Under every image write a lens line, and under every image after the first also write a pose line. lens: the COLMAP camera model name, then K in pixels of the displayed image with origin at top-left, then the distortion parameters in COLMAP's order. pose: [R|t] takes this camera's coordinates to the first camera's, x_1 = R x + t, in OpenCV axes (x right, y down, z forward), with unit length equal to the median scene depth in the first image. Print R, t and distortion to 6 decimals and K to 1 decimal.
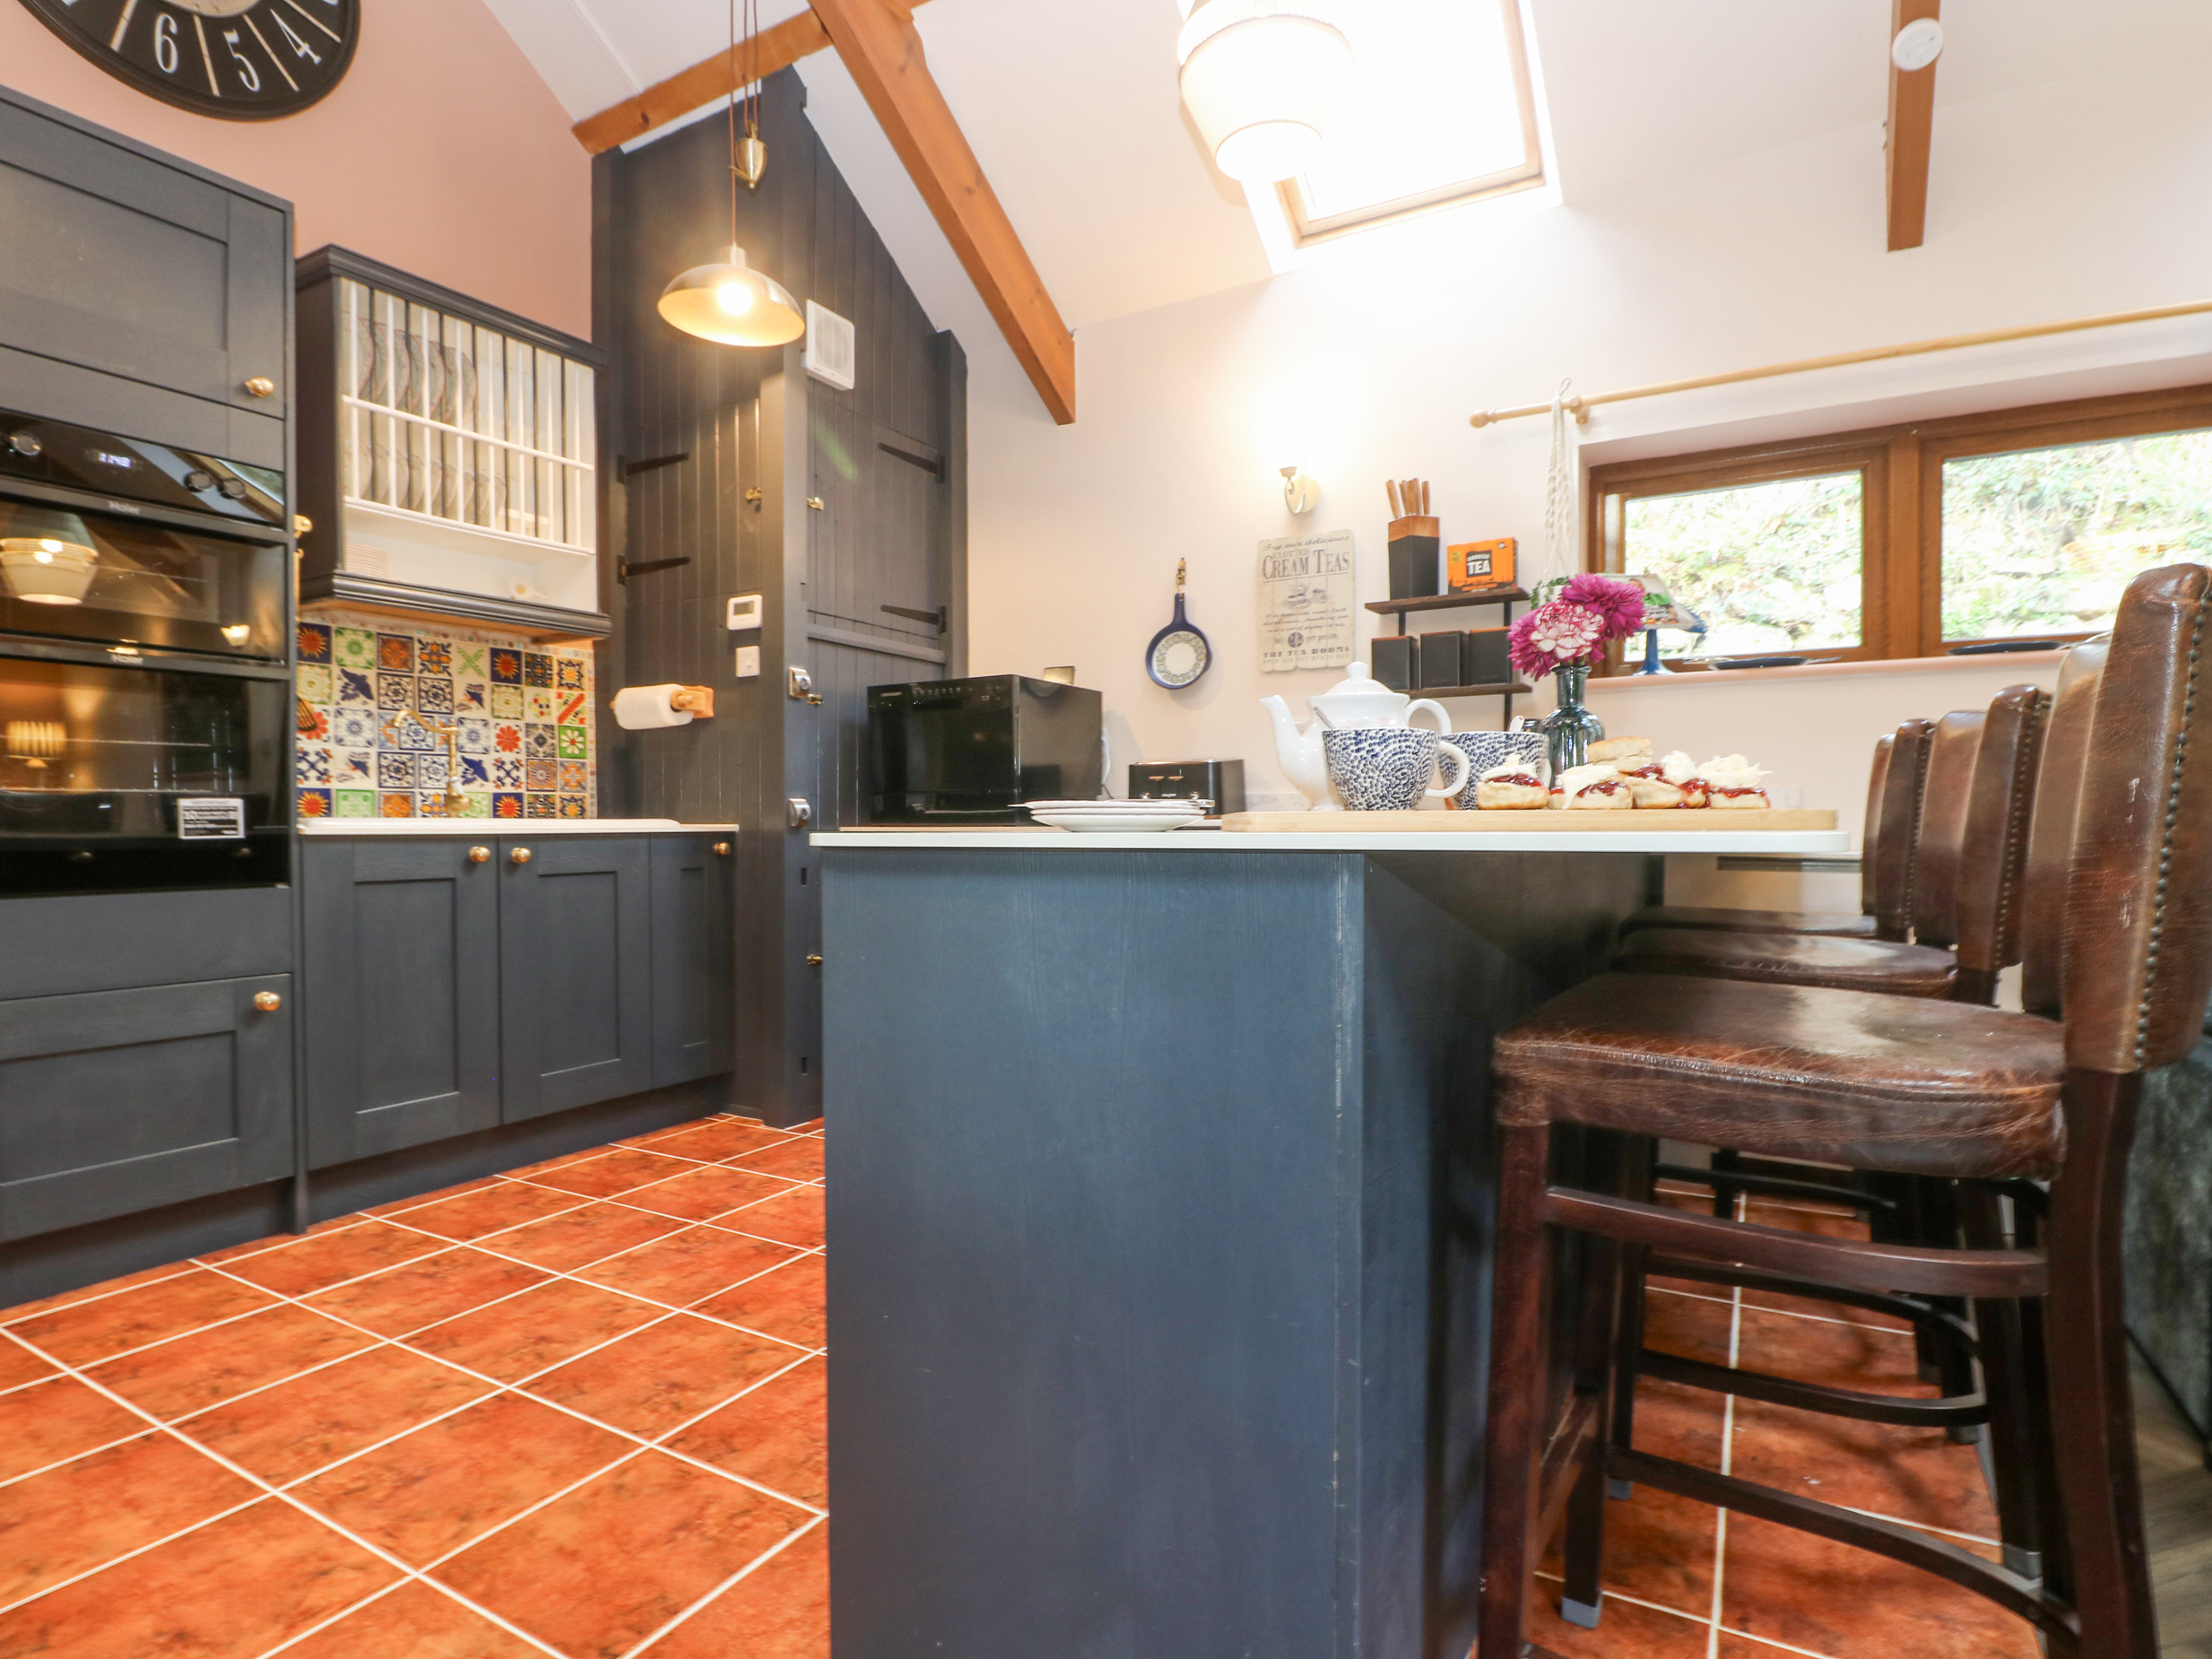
lens RADIAL K [[1160.6, 0, 1100.7], [0, 1160.6, 837.5], [0, 0, 1]] dist [0.003217, -0.011040]
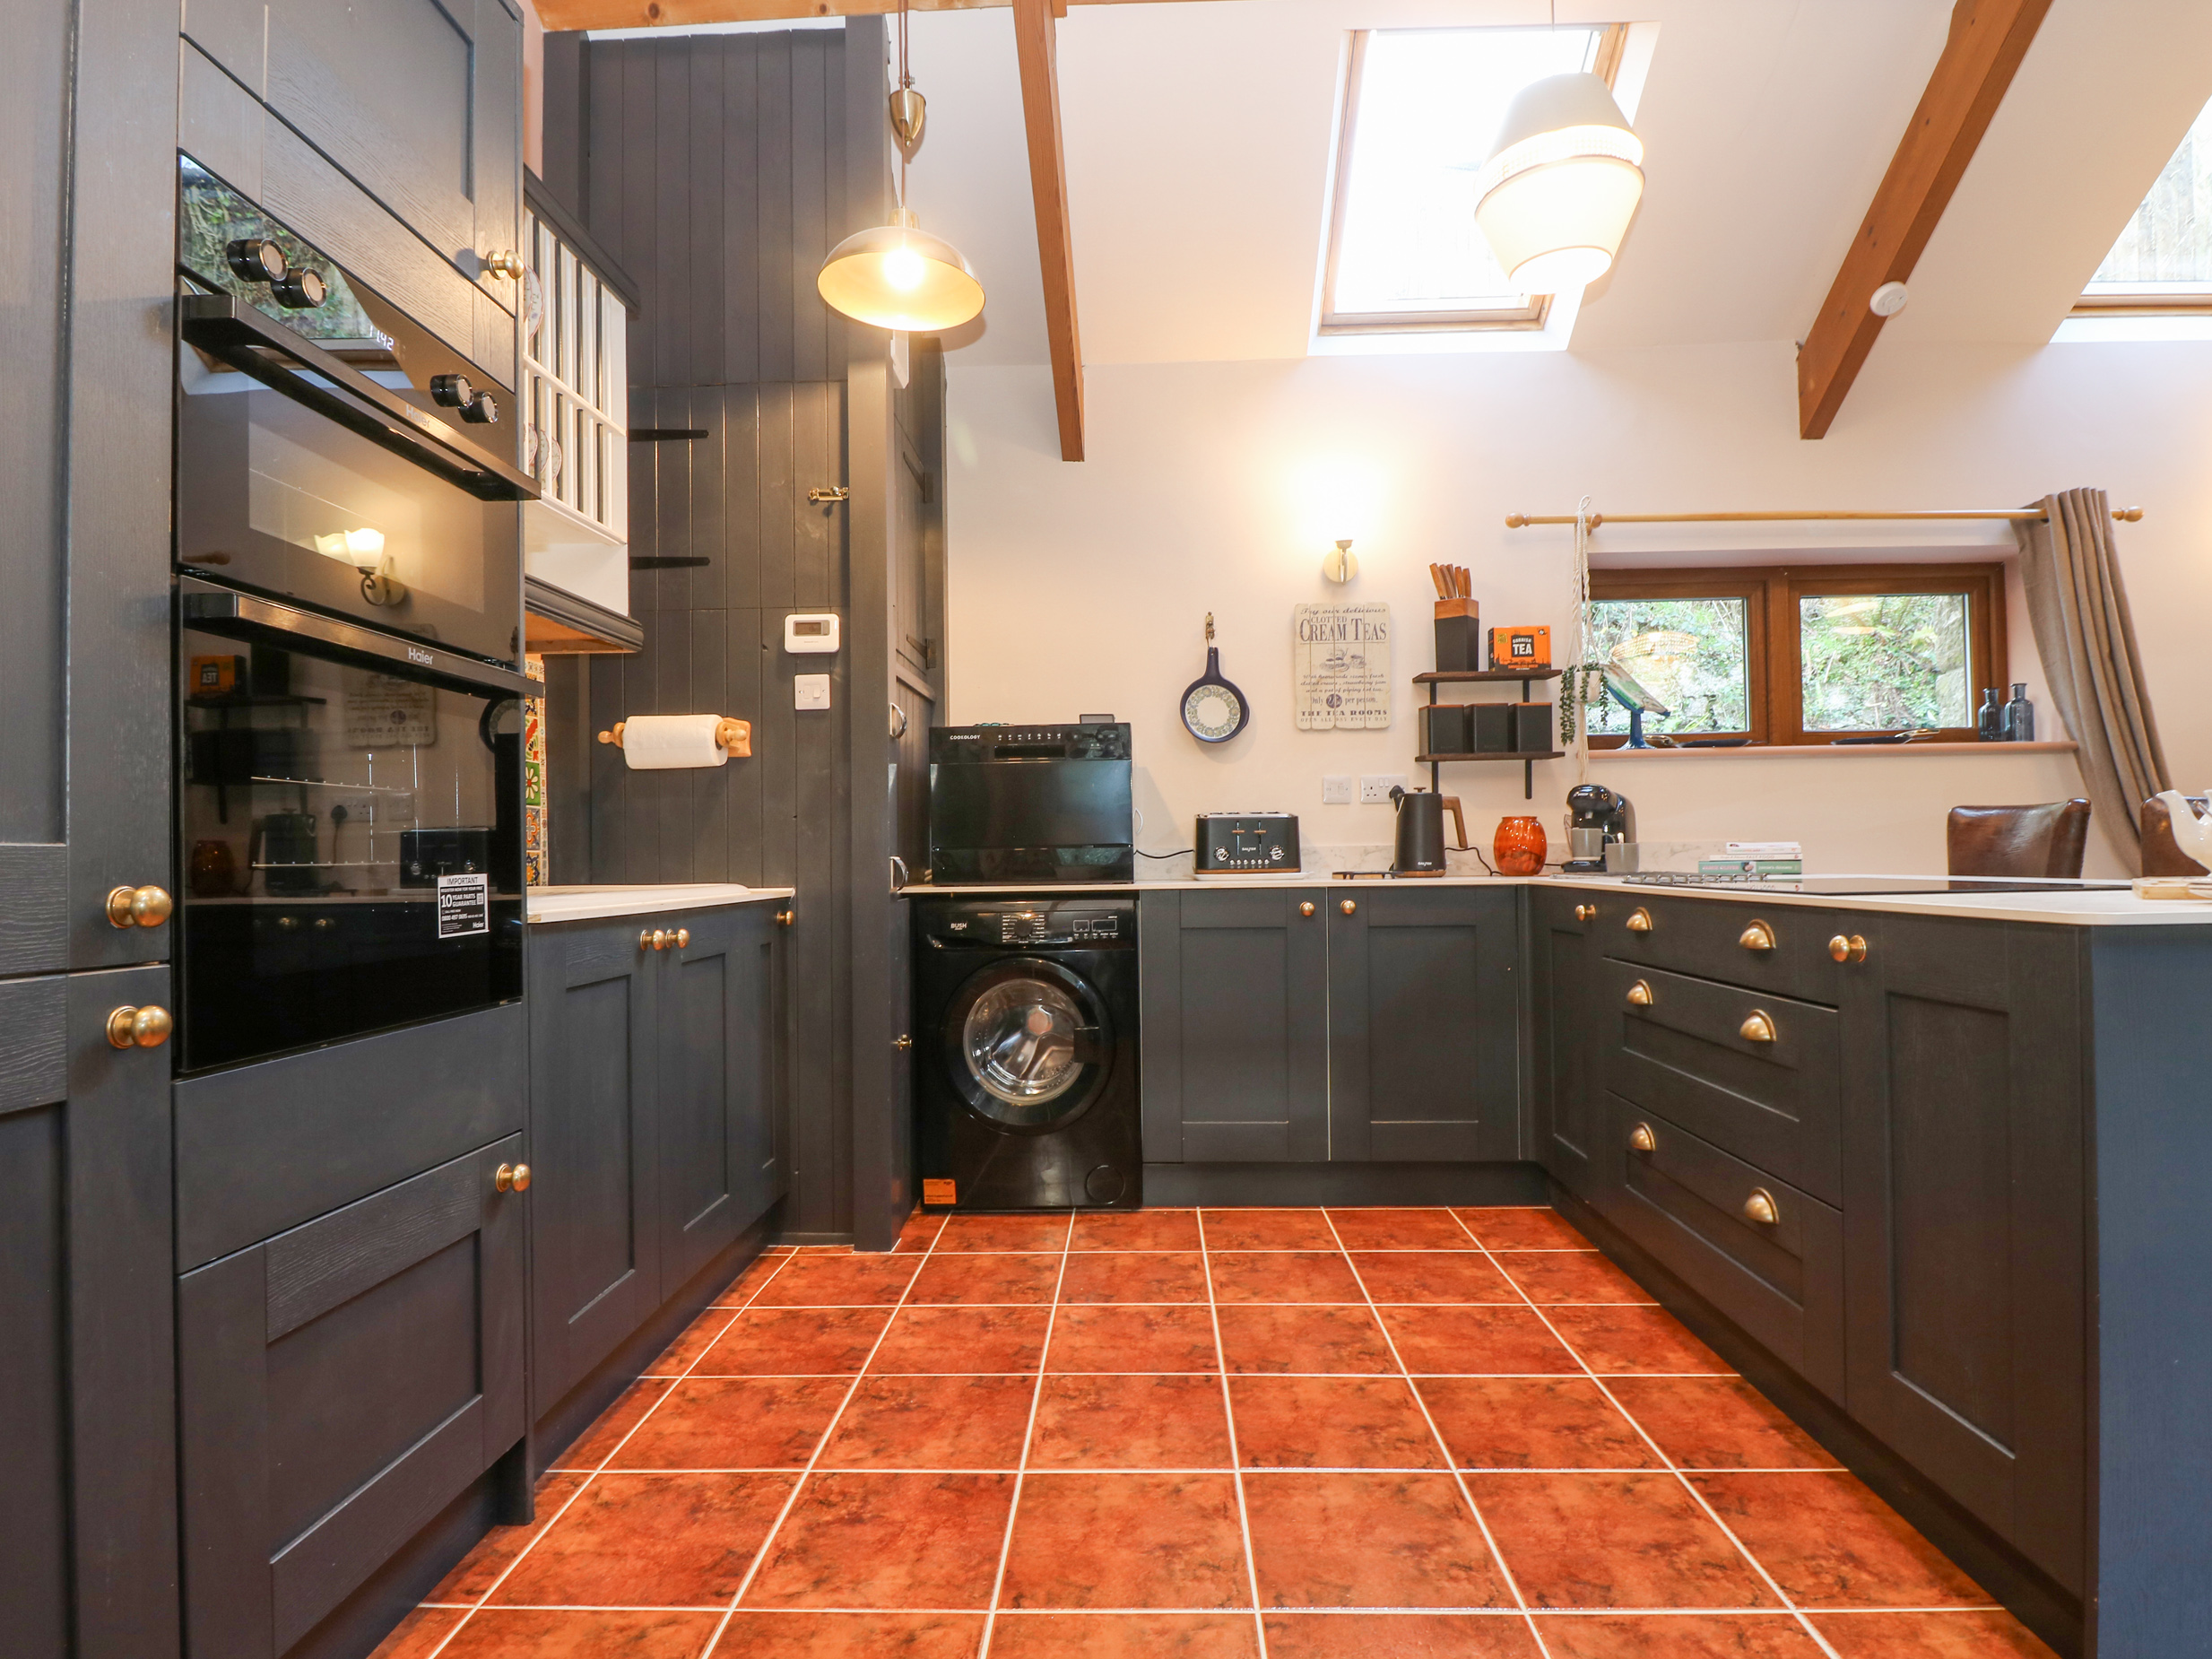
lens RADIAL K [[1160.6, 0, 1100.7], [0, 1160.6, 837.5], [0, 0, 1]] dist [0.003217, -0.011040]
pose [[0.880817, -0.002973, 0.473447, -0.565393], [0.019030, 0.999395, -0.029128, -0.021048], [-0.473074, 0.034666, 0.880340, 0.190317]]
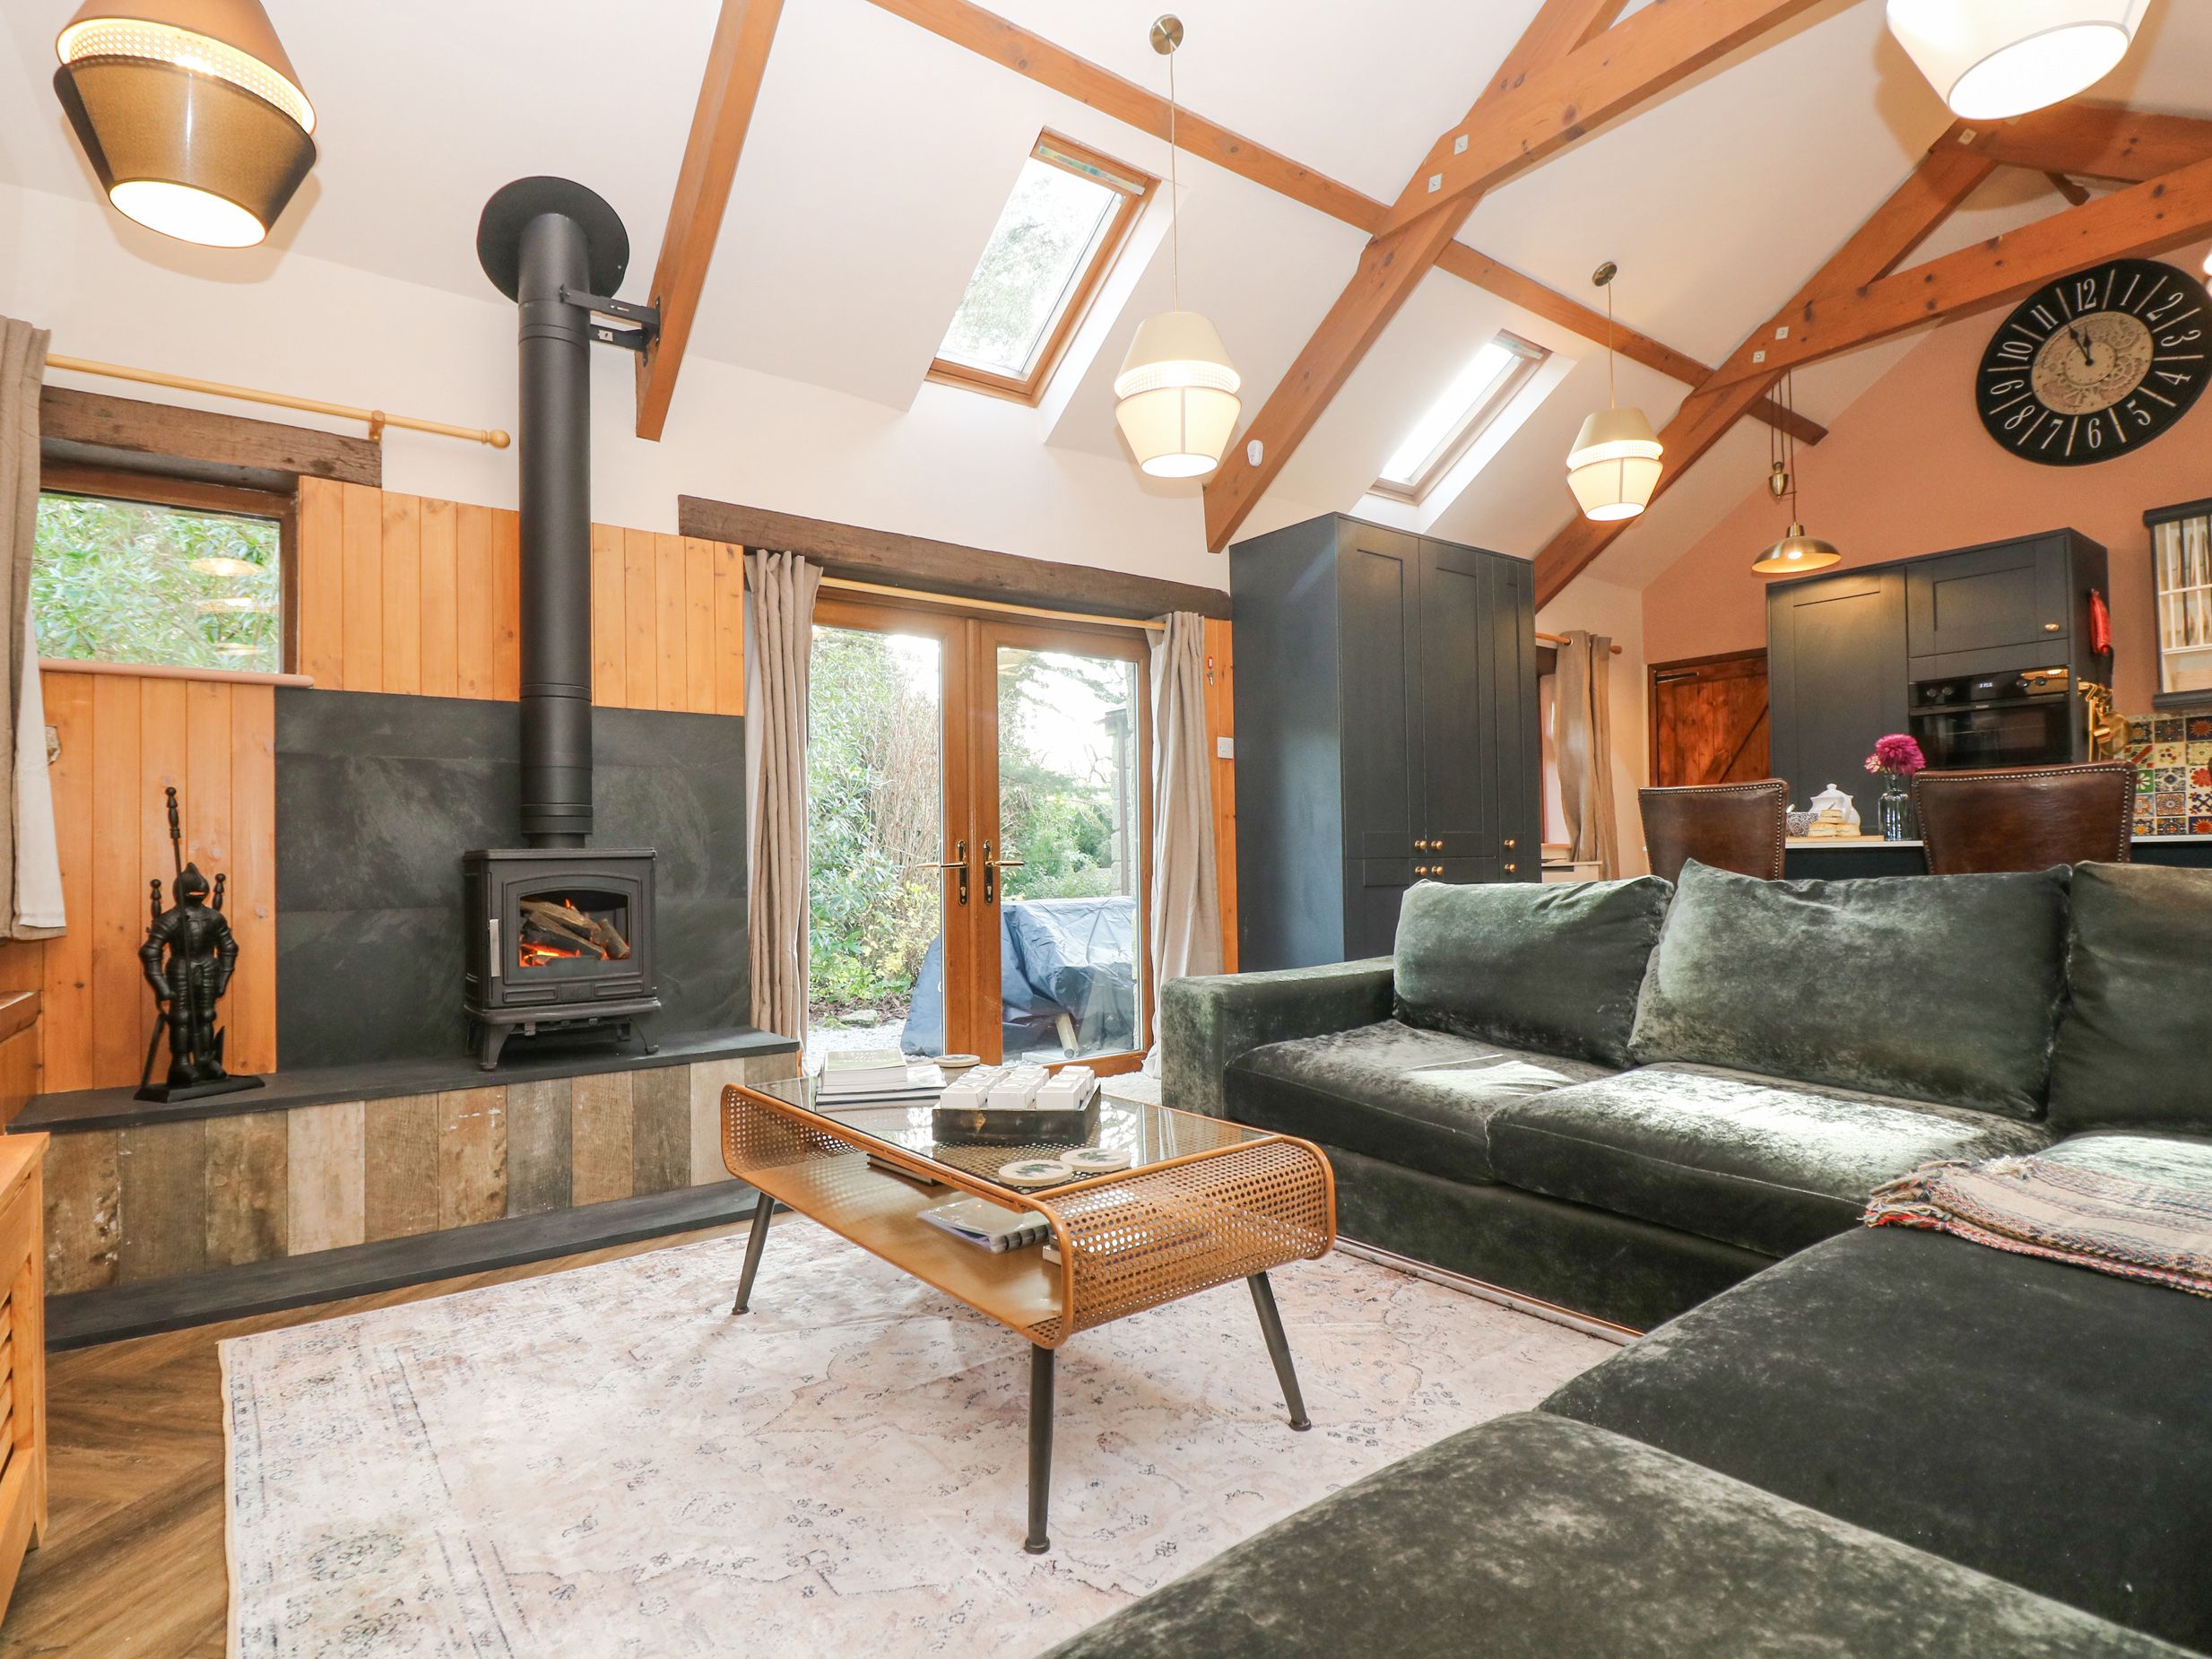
lens RADIAL K [[1185.0, 0, 1116.4], [0, 1185.0, 842.6], [0, 0, 1]] dist [0.002795, -0.013030]
pose [[-0.383557, -0.007393, -0.923487, 1.397459], [-0.000115, 0.999968, -0.007957, 0.008098], [0.923517, -0.002946, -0.383546, 0.207524]]
